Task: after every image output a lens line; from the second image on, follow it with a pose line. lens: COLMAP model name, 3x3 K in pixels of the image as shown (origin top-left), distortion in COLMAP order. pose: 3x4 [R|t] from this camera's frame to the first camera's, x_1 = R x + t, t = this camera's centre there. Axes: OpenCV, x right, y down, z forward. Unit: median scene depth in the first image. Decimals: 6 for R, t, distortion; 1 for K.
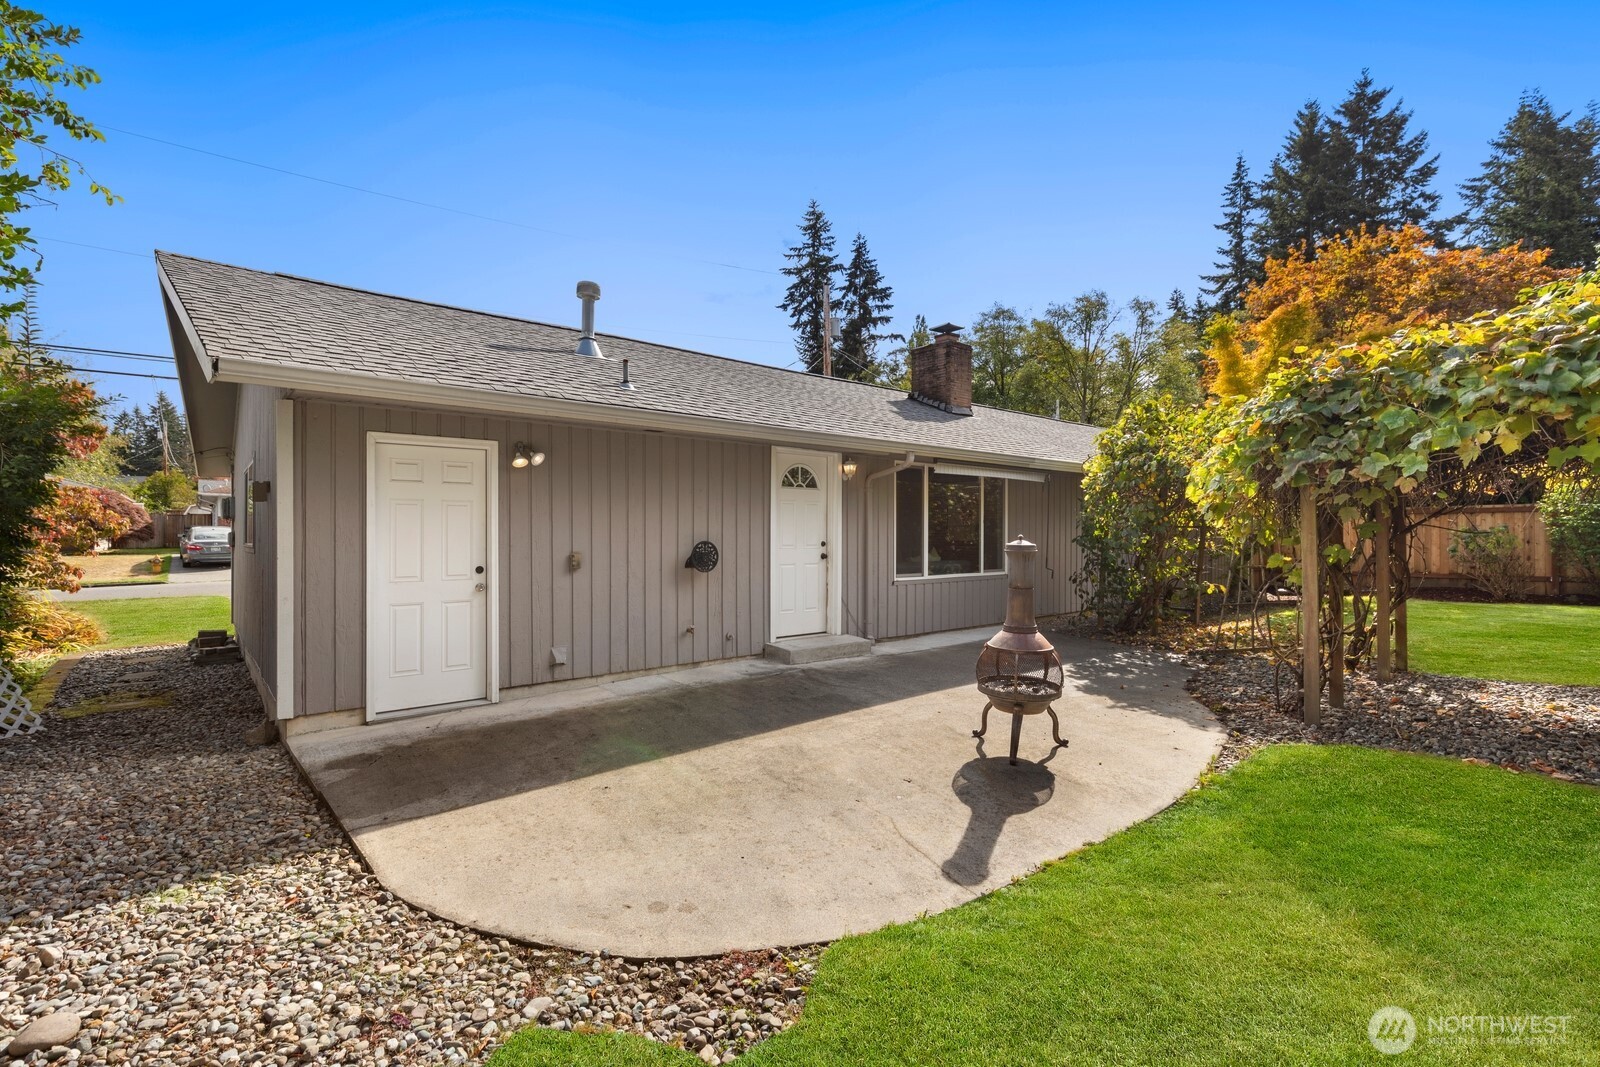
lens RADIAL K [[719.3, 0, 801.0], [0, 719.3, 538.6], [0, 0, 1]] dist [0.003644, 0.000436]
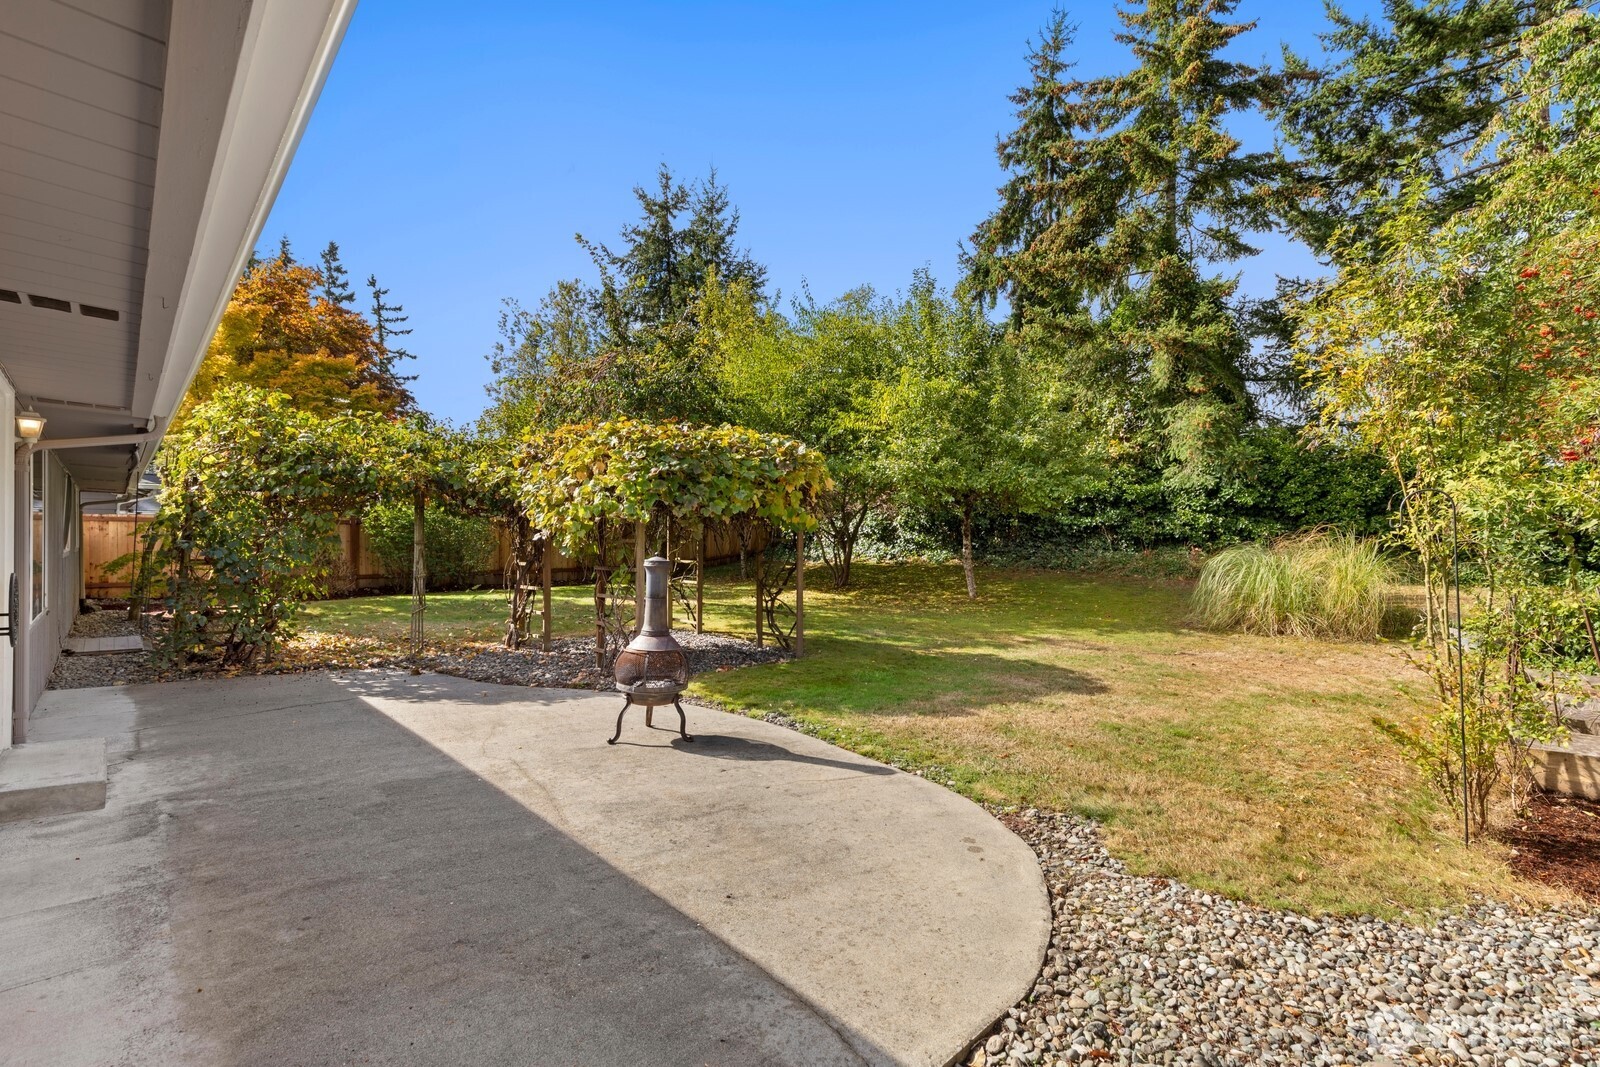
lens RADIAL K [[719.3, 0, 801.0], [0, 719.3, 538.6], [0, 0, 1]] dist [0.003644, 0.000436]
pose [[-0.048623, 0.005955, 0.998799, -0.053223], [-0.004049, 0.999973, -0.006159, -0.001425], [-0.998809, -0.004344, -0.048597, 0.049450]]
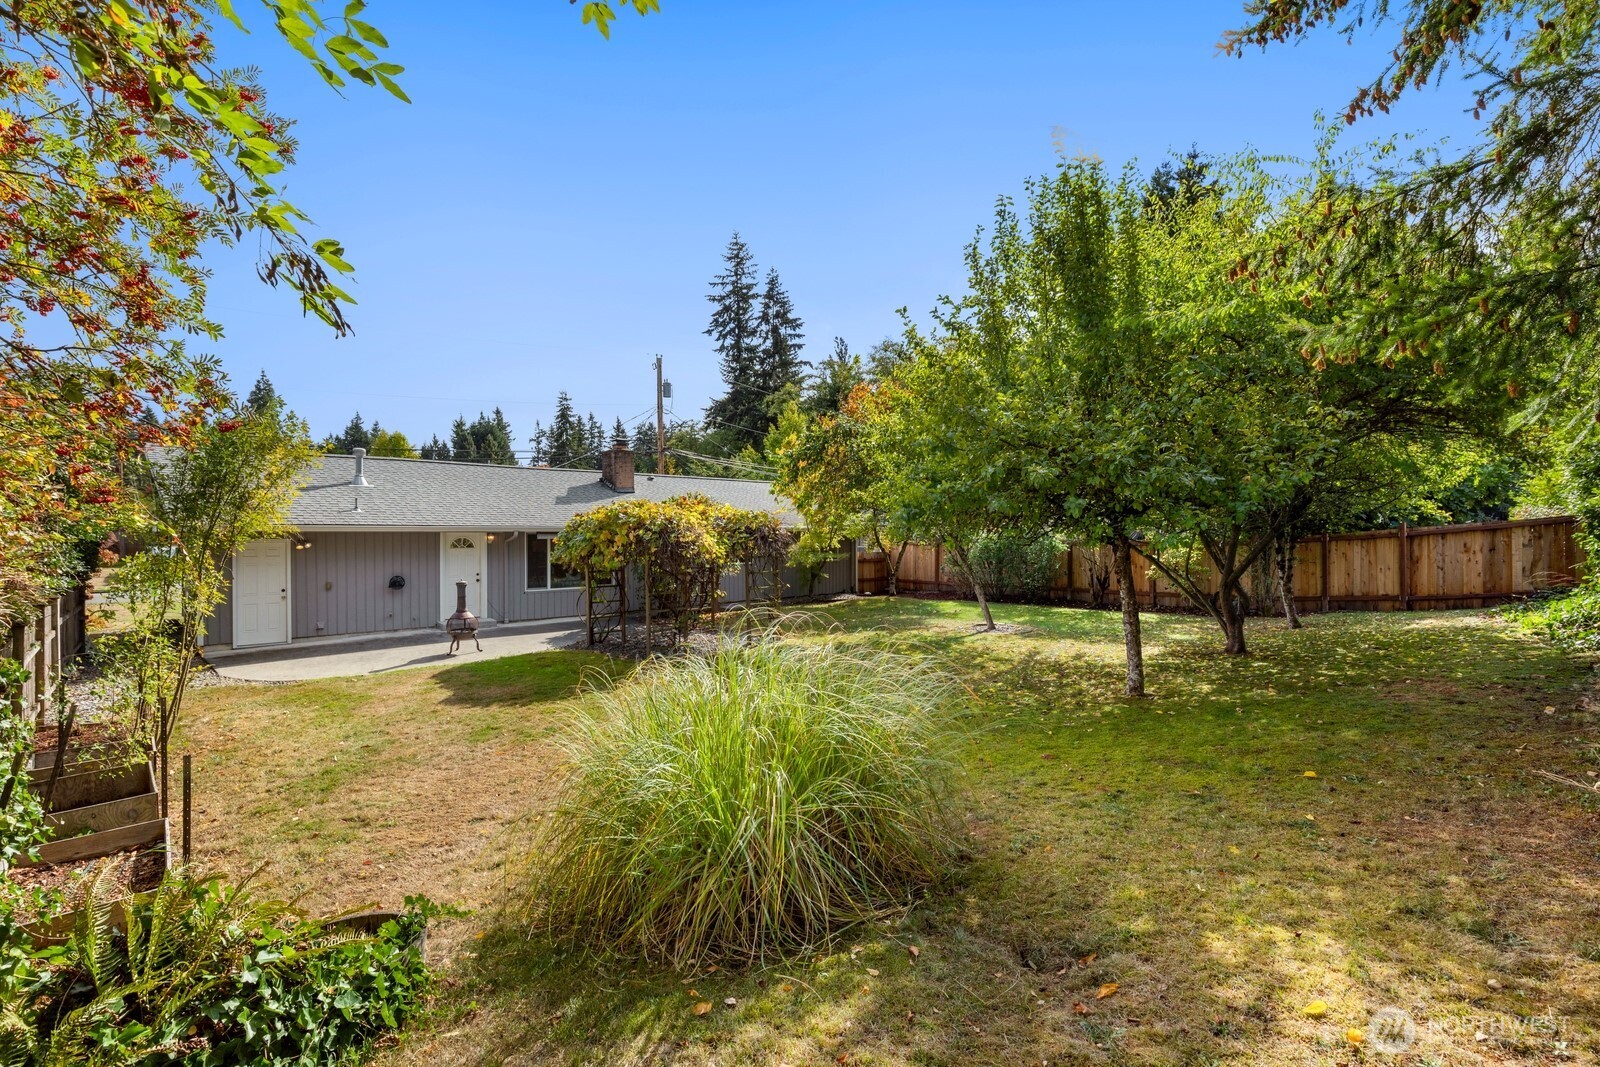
lens RADIAL K [[723.3, 0, 794.8], [0, 723.3, 545.7], [0, 0, 1]] dist [0.009896, -0.000616]
pose [[0.999536, -0.002220, 0.030369, 0.094261], [0.002063, 0.999984, 0.005190, -0.009093], [-0.030380, -0.005125, 0.999525, -0.118337]]
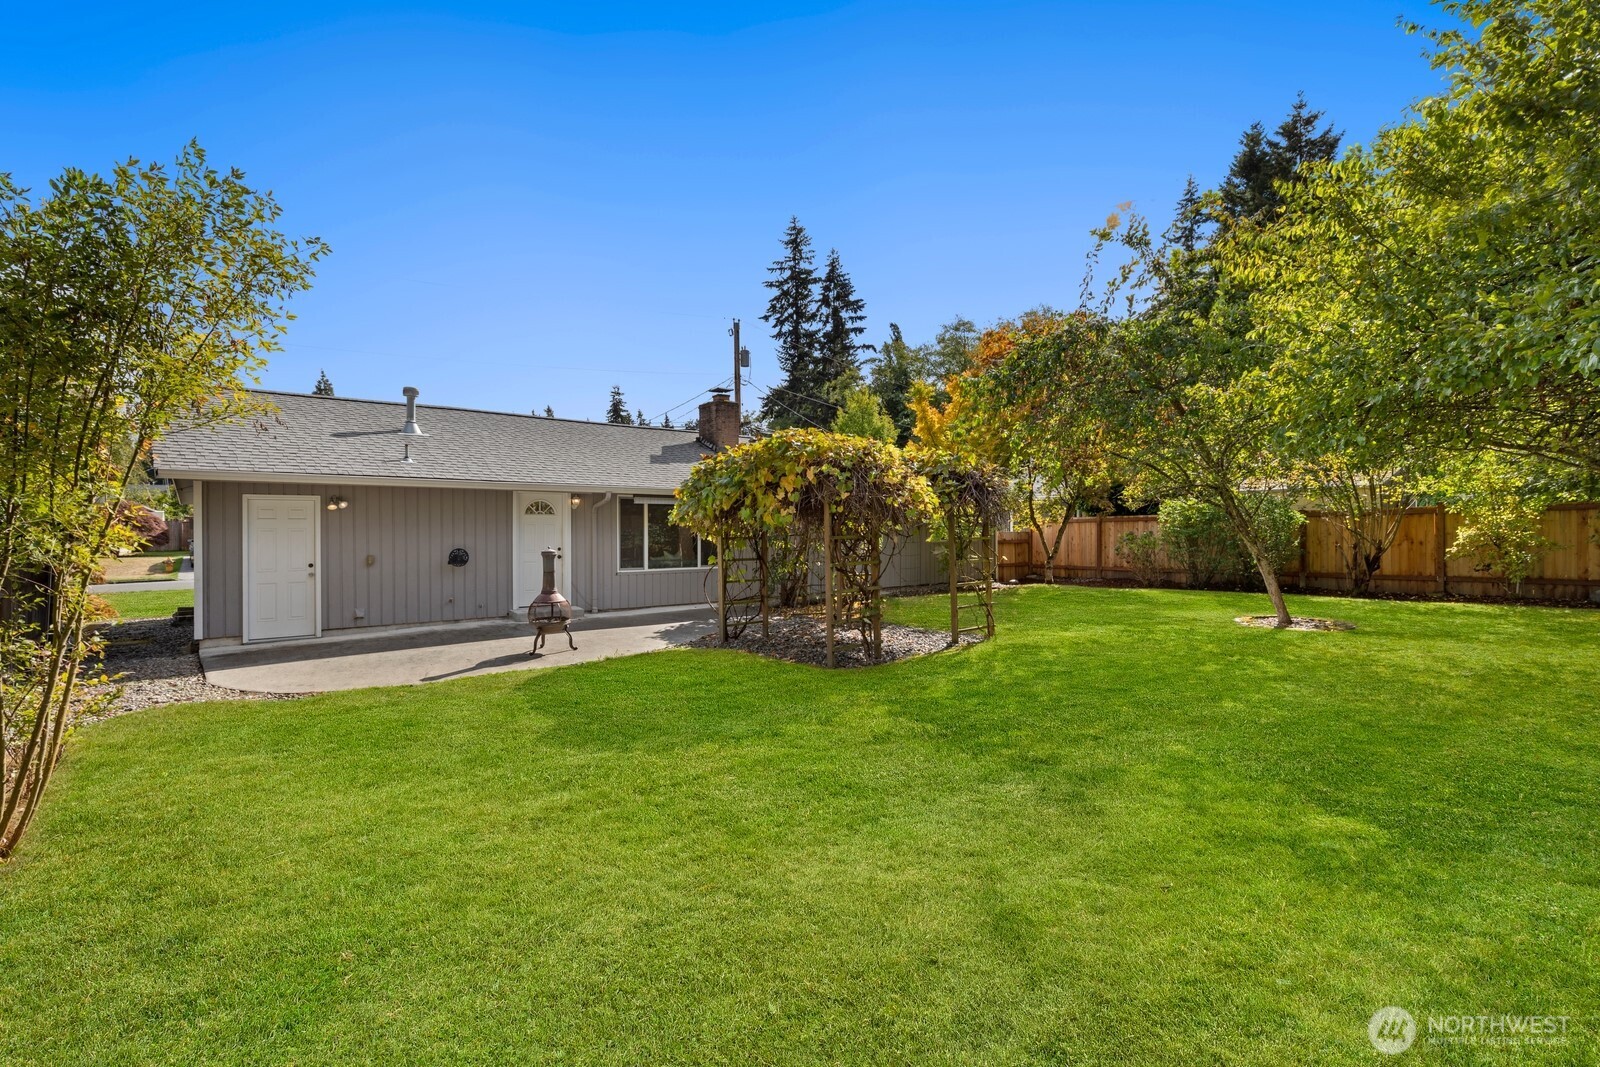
lens RADIAL K [[719.3, 0, 801.0], [0, 719.3, 538.6], [0, 0, 1]] dist [0.003644, 0.000436]
pose [[0.999745, -0.004299, -0.022162, 0.064815], [0.004316, 0.999990, 0.000712, -0.001595], [0.022159, -0.000807, 0.999754, -0.062441]]
